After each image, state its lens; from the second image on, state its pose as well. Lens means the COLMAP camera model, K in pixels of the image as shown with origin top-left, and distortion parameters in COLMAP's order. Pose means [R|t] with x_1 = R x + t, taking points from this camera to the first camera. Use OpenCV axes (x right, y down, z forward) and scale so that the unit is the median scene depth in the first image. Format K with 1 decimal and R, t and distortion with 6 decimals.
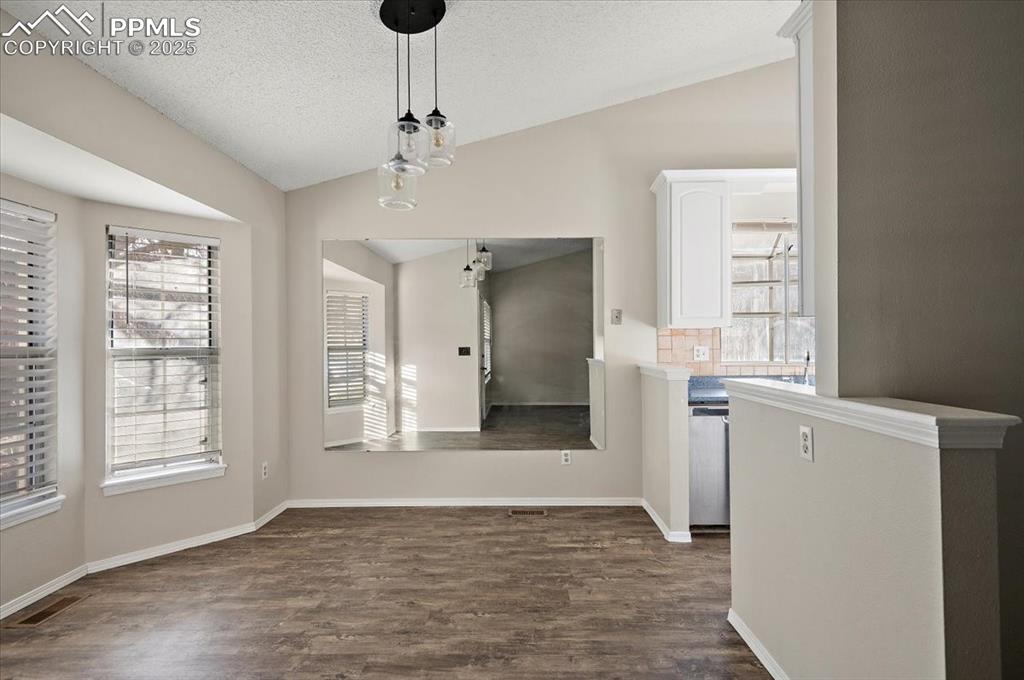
lens RADIAL K [[489.0, 0, 525.0], [0, 489.0, 338.7], [0, 0, 1]] dist [0.017386, -0.013998]
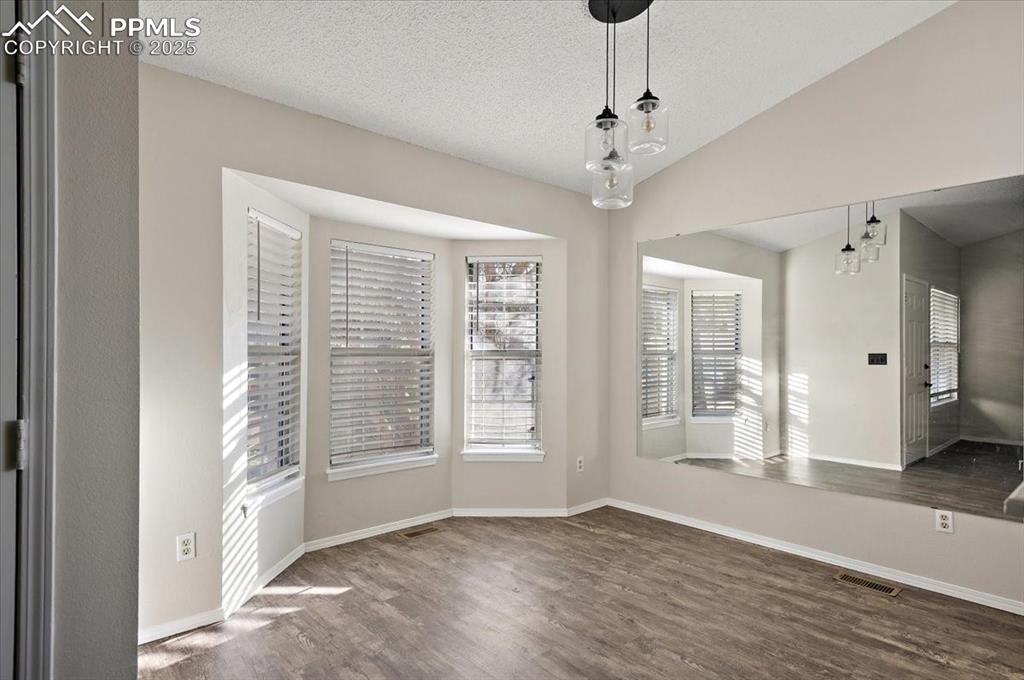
lens RADIAL K [[546.7, 0, 511.4], [0, 546.7, 346.3], [0, 0, 1]] dist [0.002200, -0.001205]
pose [[0.674161, 0.002904, -0.738578, 0.283045], [0.002048, 0.999981, 0.005800, 0.001161], [0.738581, -0.005423, 0.674143, 0.086638]]
